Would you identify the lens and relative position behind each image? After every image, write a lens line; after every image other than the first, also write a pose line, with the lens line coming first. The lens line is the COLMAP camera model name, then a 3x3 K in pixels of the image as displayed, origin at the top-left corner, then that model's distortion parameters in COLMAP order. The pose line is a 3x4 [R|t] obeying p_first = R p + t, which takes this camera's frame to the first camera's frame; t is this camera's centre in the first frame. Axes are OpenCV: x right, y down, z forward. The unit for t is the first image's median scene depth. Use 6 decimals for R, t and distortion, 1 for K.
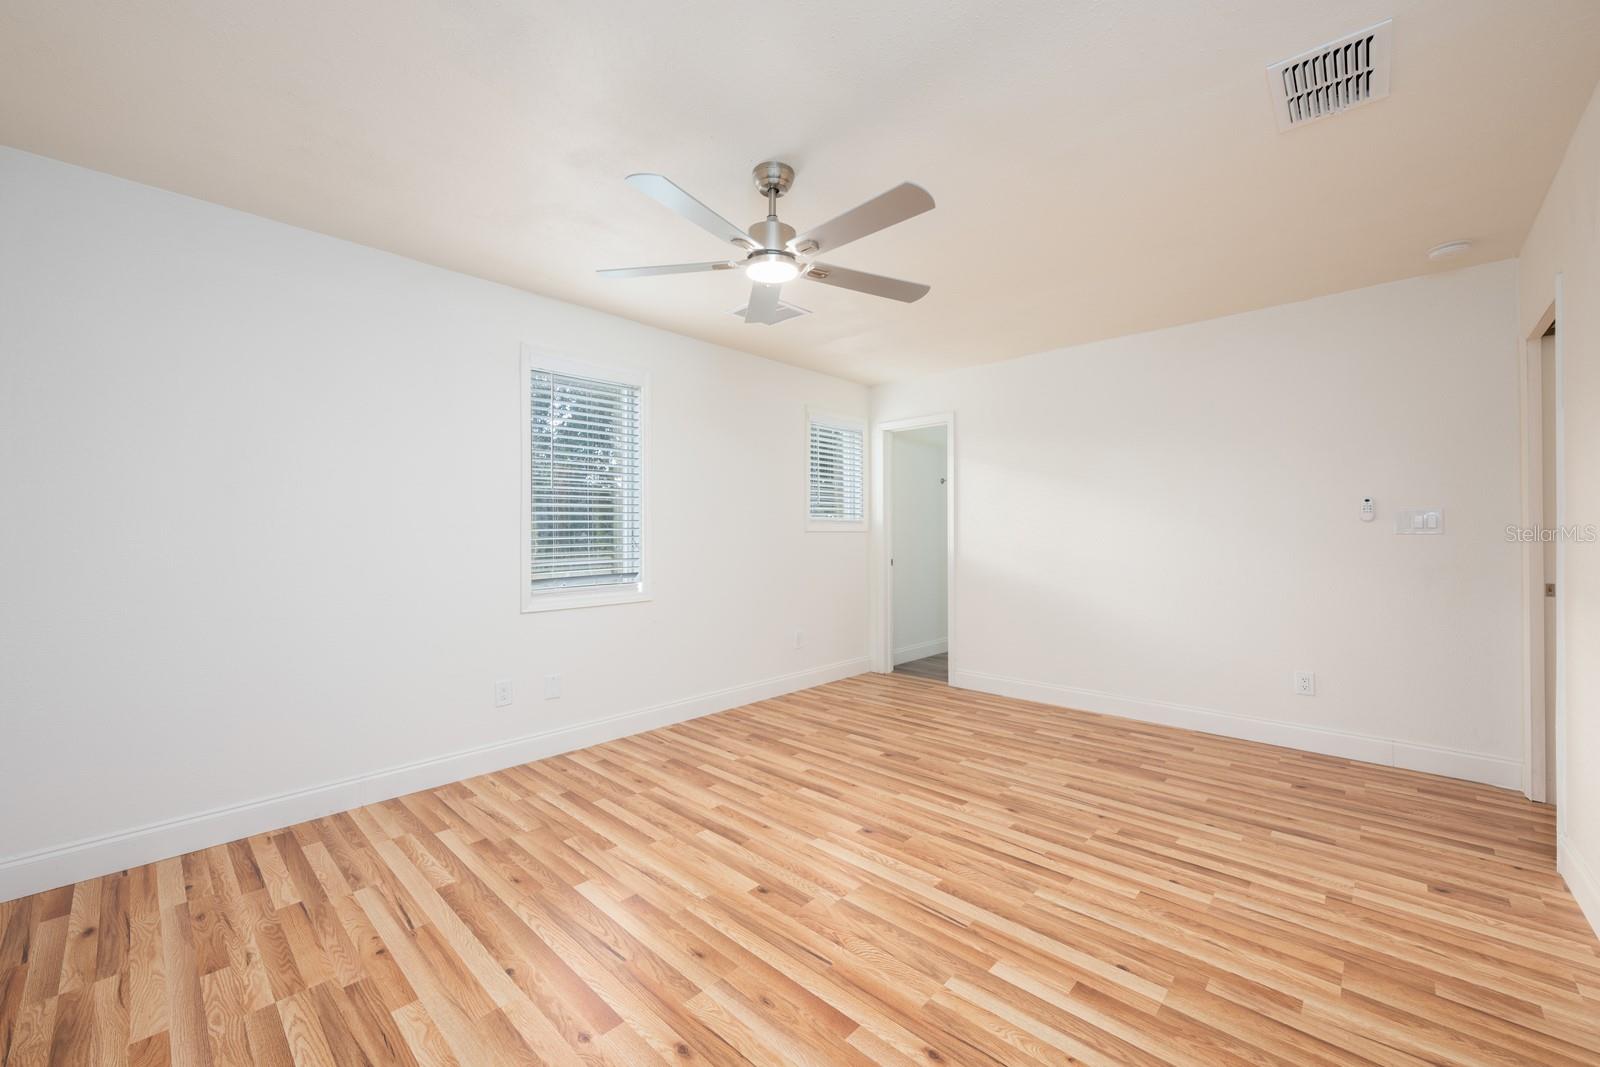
lens RADIAL K [[628.8, 0, 796.8], [0, 628.8, 539.2], [0, 0, 1]] dist [-0.000889, 0.000148]
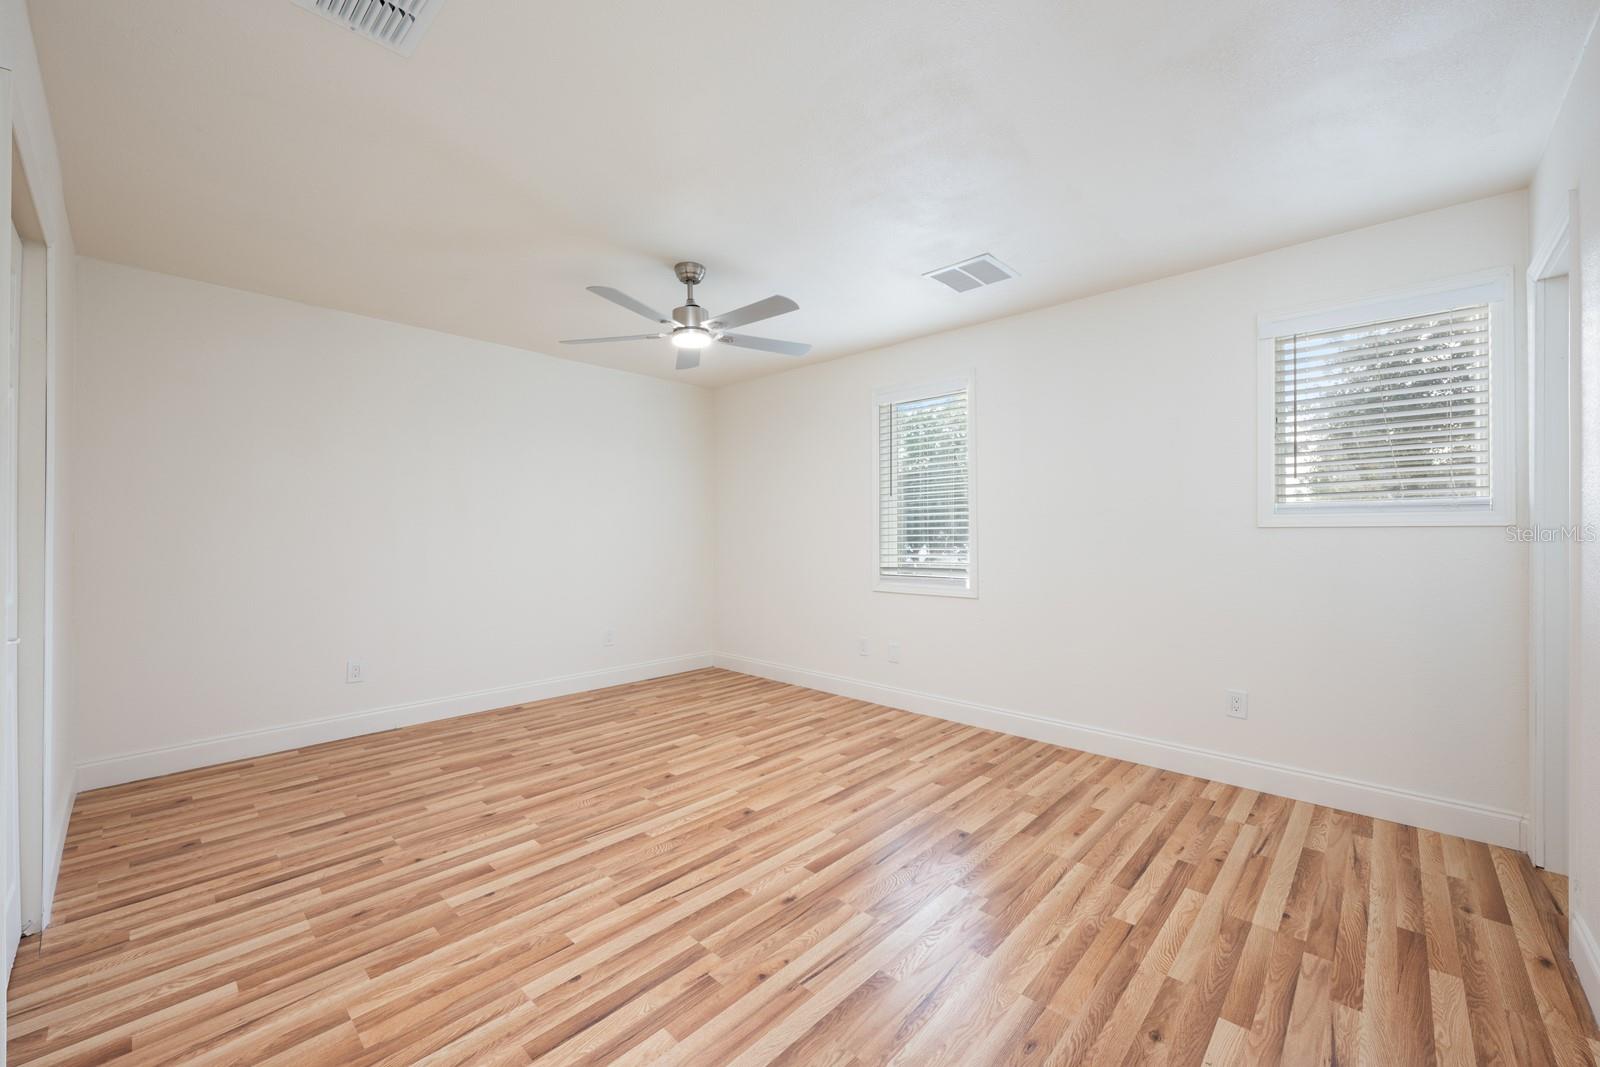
lens RADIAL K [[628.8, 0, 796.8], [0, 628.8, 539.2], [0, 0, 1]] dist [-0.000889, 0.000148]
pose [[-0.000456, 0.012755, -0.999919, 1.113877], [-0.006626, 0.999897, 0.012758, -0.009949], [0.999978, 0.006632, -0.000372, 1.031125]]
